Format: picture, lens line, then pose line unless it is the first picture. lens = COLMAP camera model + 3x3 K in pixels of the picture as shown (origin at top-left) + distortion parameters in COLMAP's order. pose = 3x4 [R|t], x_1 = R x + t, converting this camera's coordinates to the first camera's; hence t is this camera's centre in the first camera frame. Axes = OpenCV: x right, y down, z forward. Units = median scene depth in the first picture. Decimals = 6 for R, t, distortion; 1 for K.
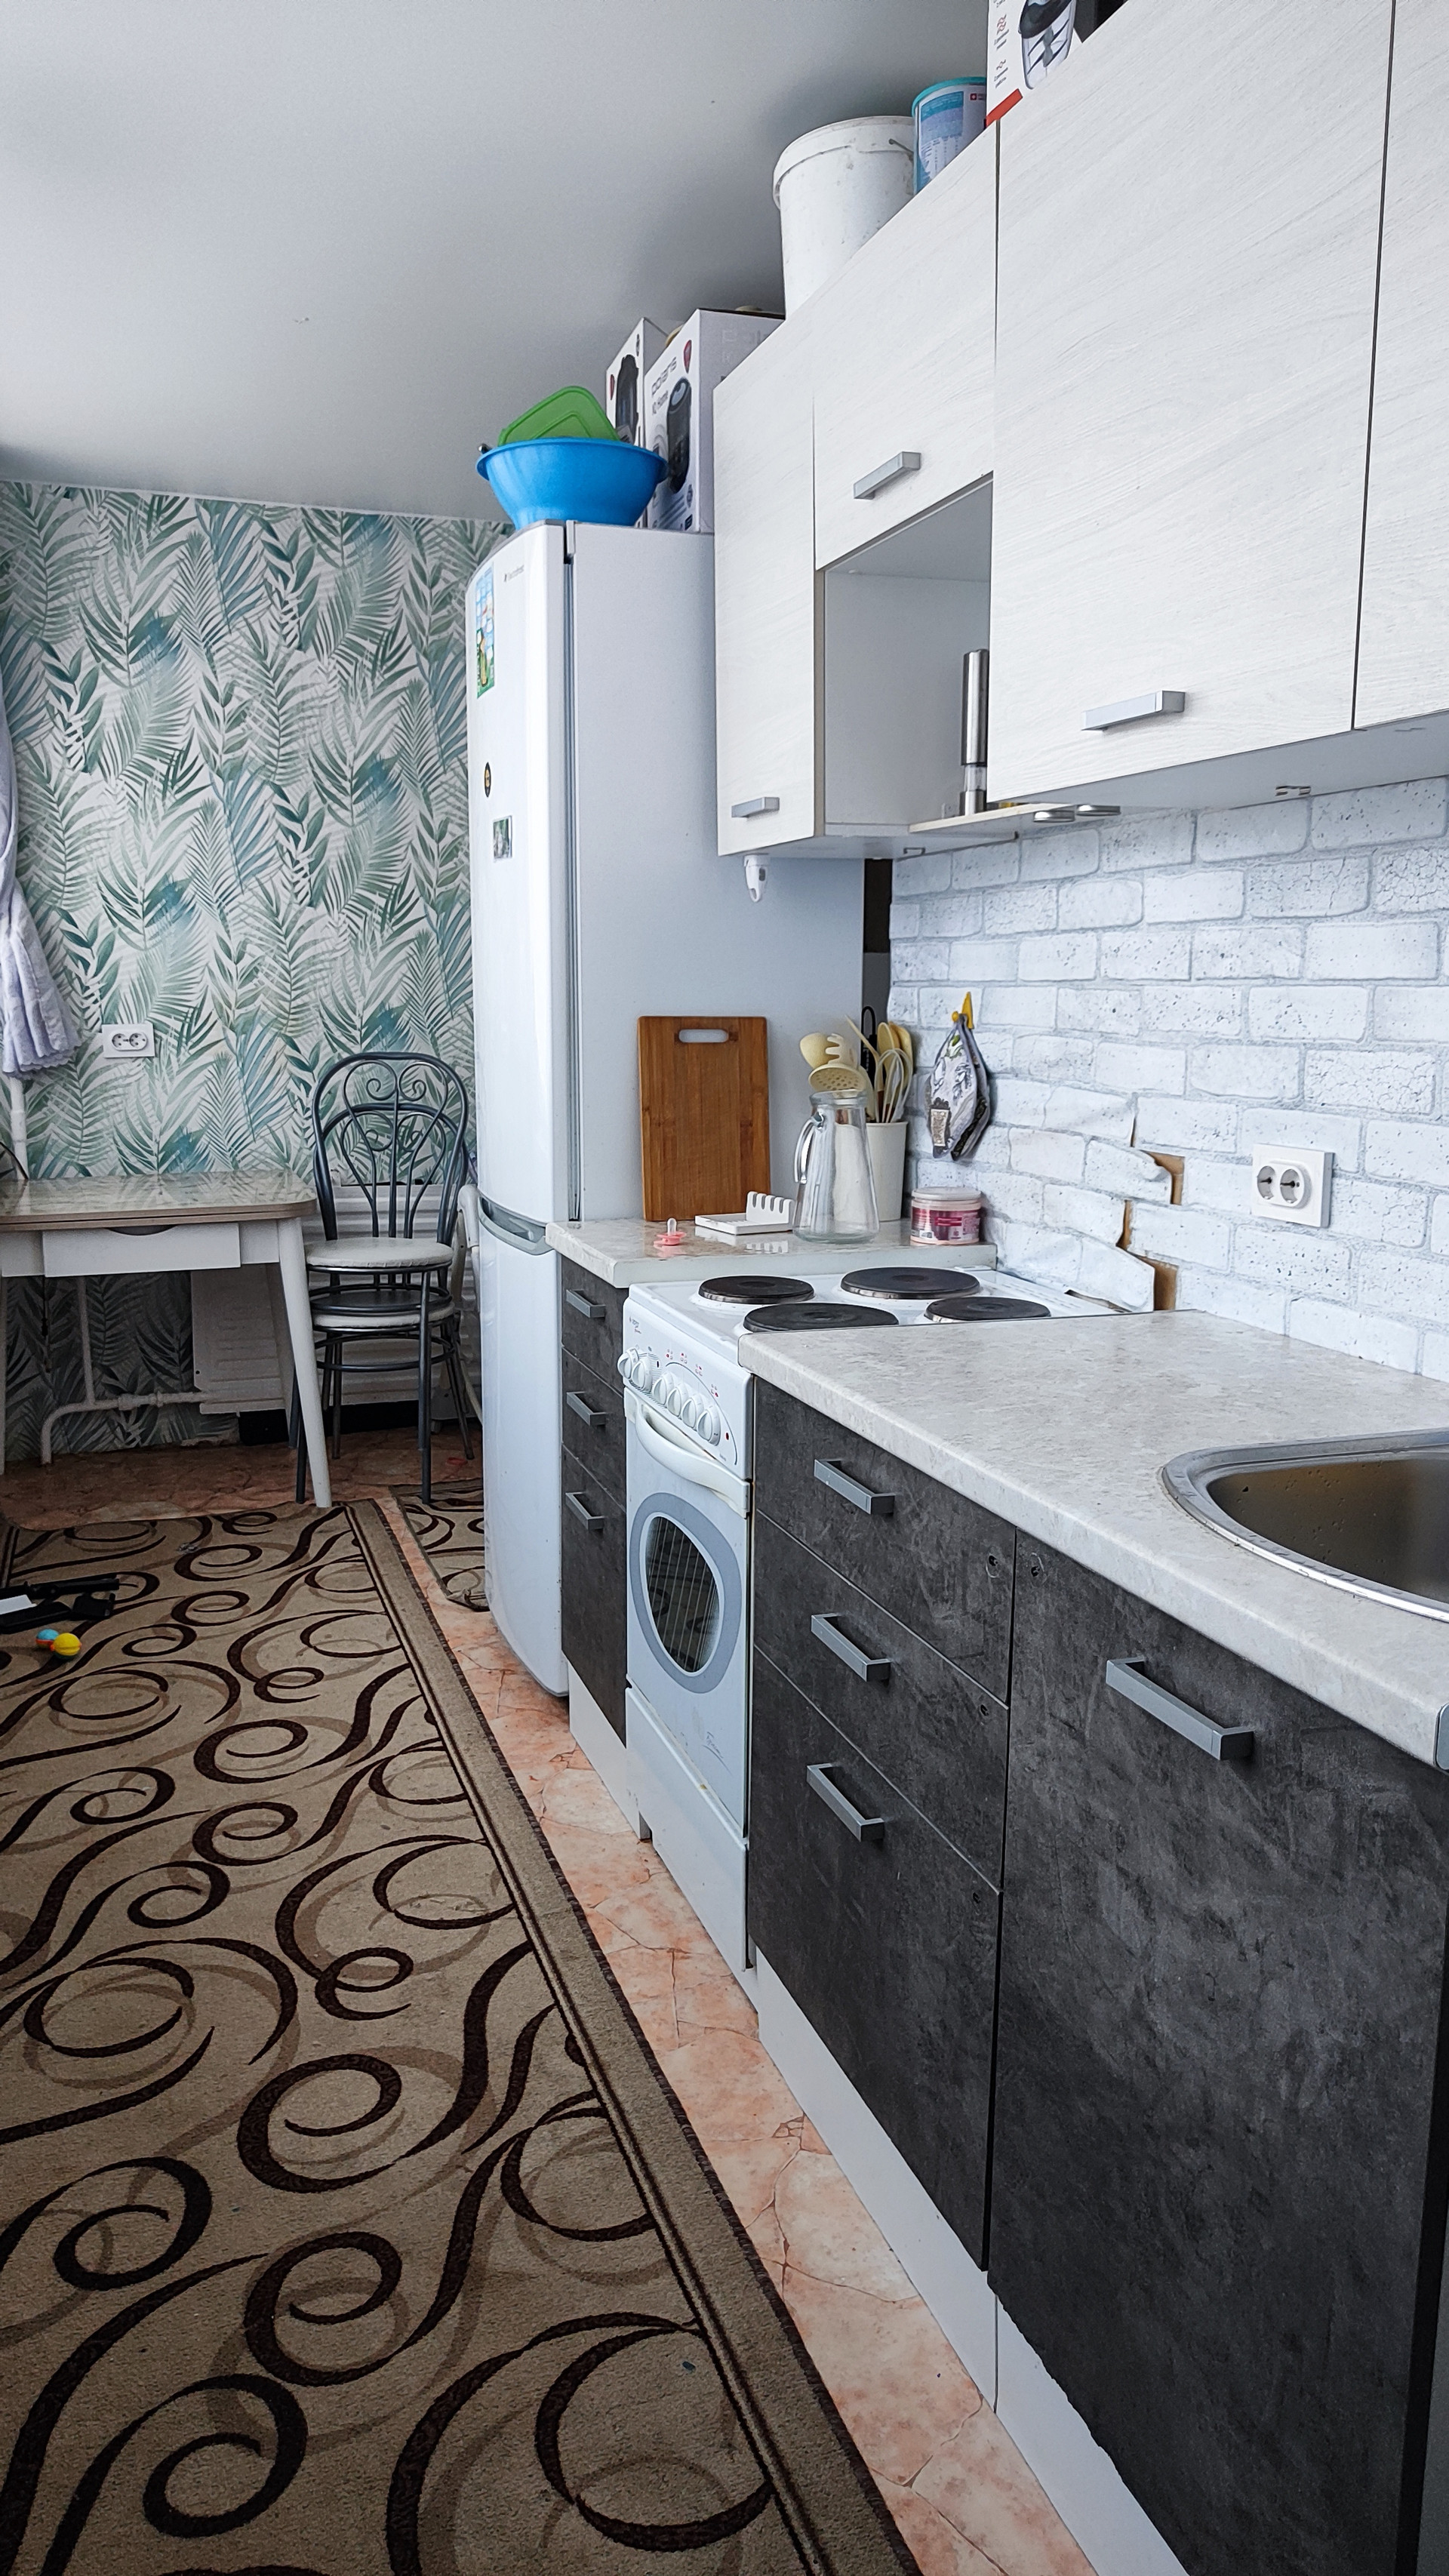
lens RADIAL K [[1755.4, 0, 721.1], [0, 1755.4, 1296.3], [0, 0, 1]] dist [0.008195, 0.004334]
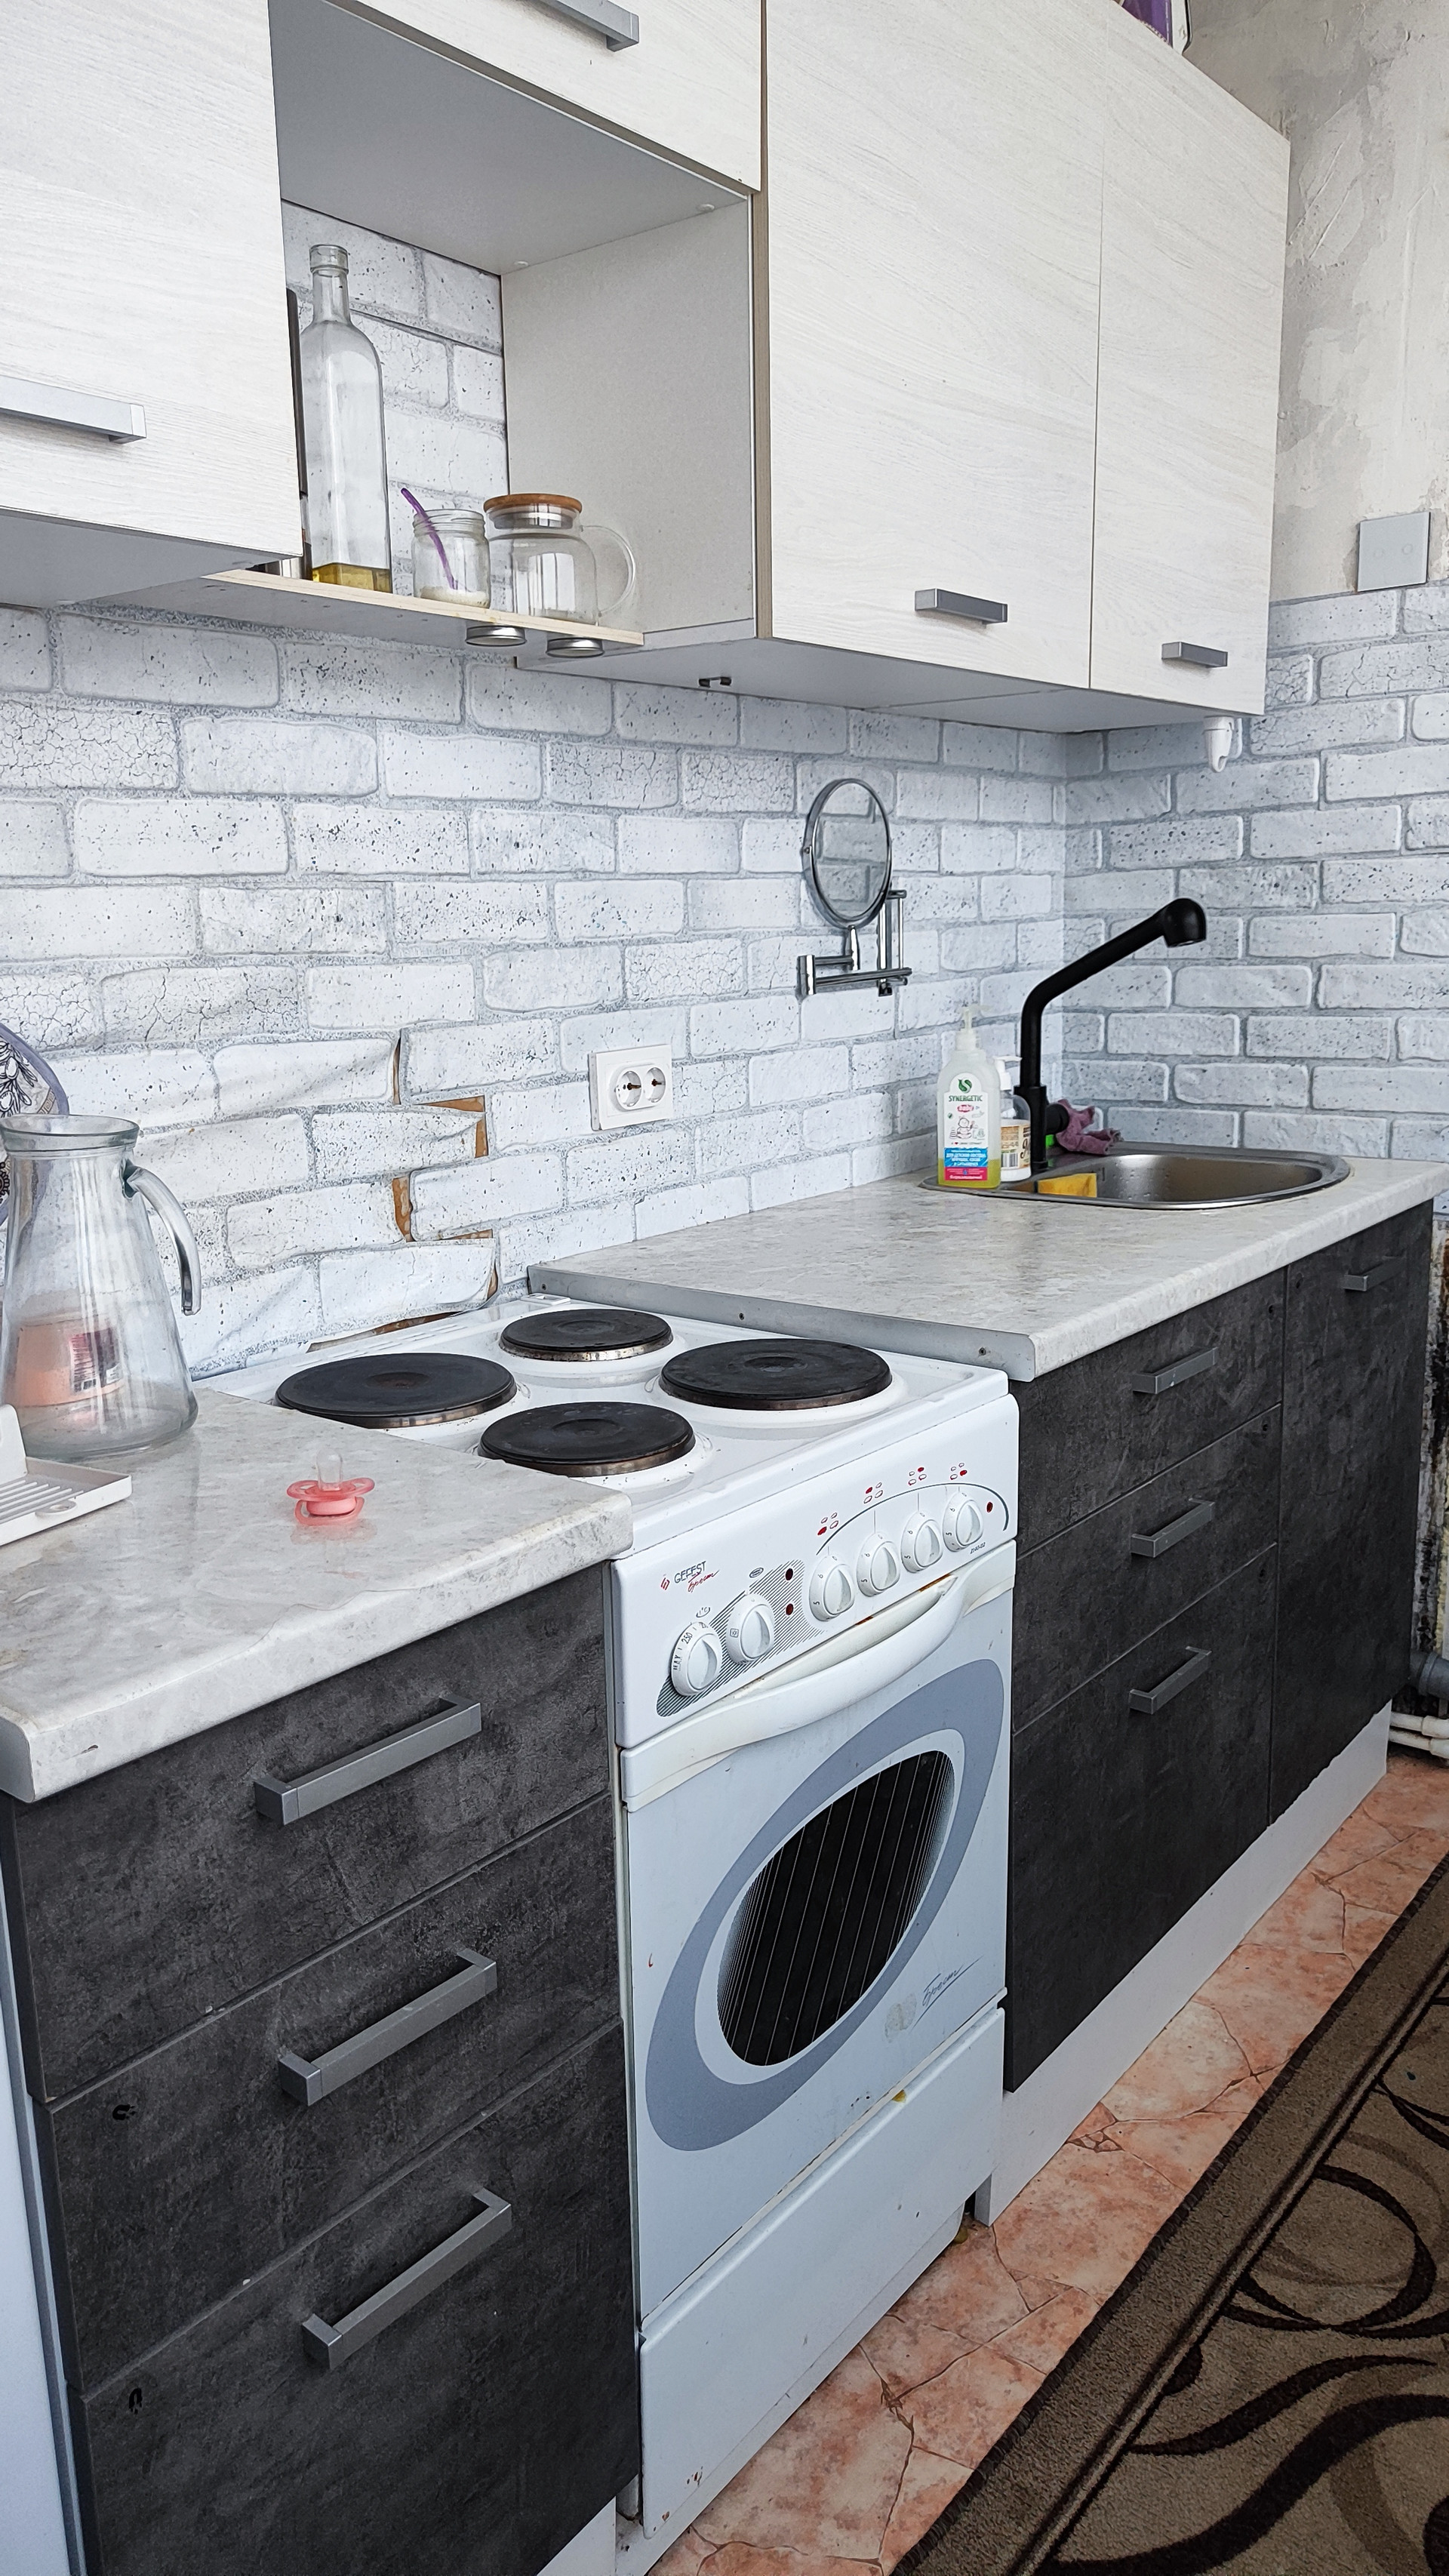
lens RADIAL K [[1755.4, 0, 719.0], [0, 1755.4, 1272.8], [0, 0, 1]] dist [0.008195, 0.004334]
pose [[-0.519654, -0.180549, 0.835082, -0.523262], [0.159436, 0.939755, 0.302393, -0.248614], [-0.839368, 0.290282, -0.459562, 1.411770]]
